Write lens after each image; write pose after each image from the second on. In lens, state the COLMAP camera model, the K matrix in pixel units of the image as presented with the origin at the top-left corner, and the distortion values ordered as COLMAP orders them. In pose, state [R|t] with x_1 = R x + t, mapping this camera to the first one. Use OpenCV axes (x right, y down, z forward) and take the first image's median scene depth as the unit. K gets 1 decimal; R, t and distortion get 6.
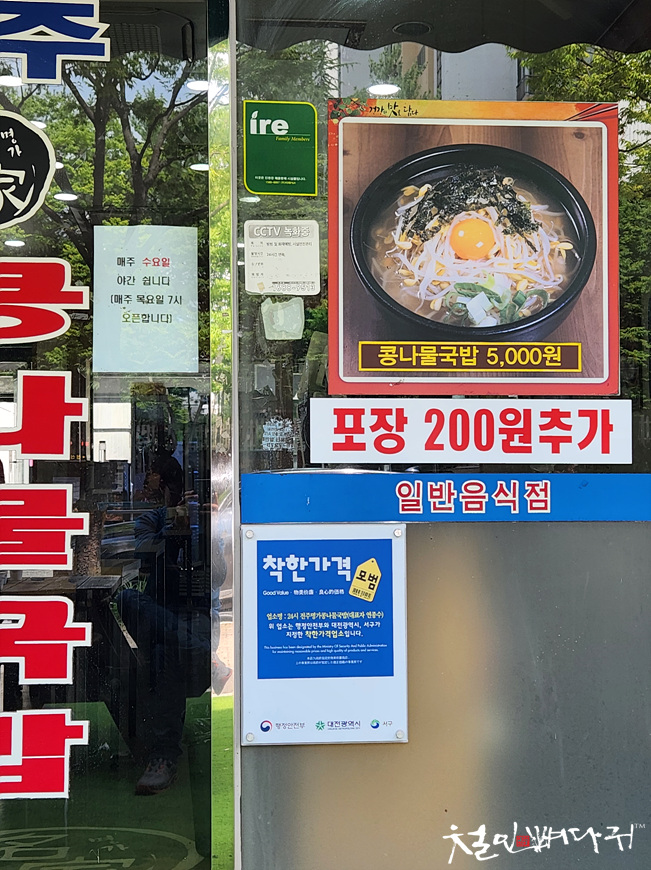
lens RADIAL K [[580.6, 0, 325.5], [0, 580.6, 435.0], [0, 0, 1]] dist [0.089102, -0.072382]
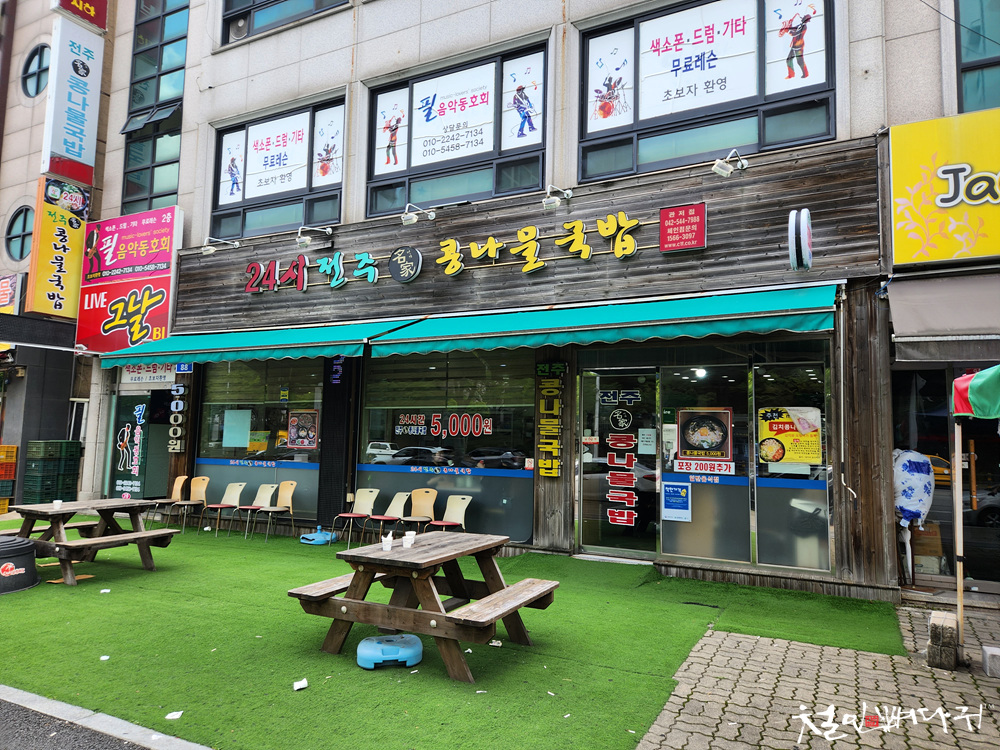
lens RADIAL K [[664.4, 0, 519.2], [0, 664.4, 374.9], [0, 0, 1]] dist [0.087893, -0.073484]
pose [[0.876750, -0.021786, -0.480453, 1.789700], [-0.015764, 0.997135, -0.073981, -0.382033], [0.480688, 0.072436, 0.873895, -5.457955]]
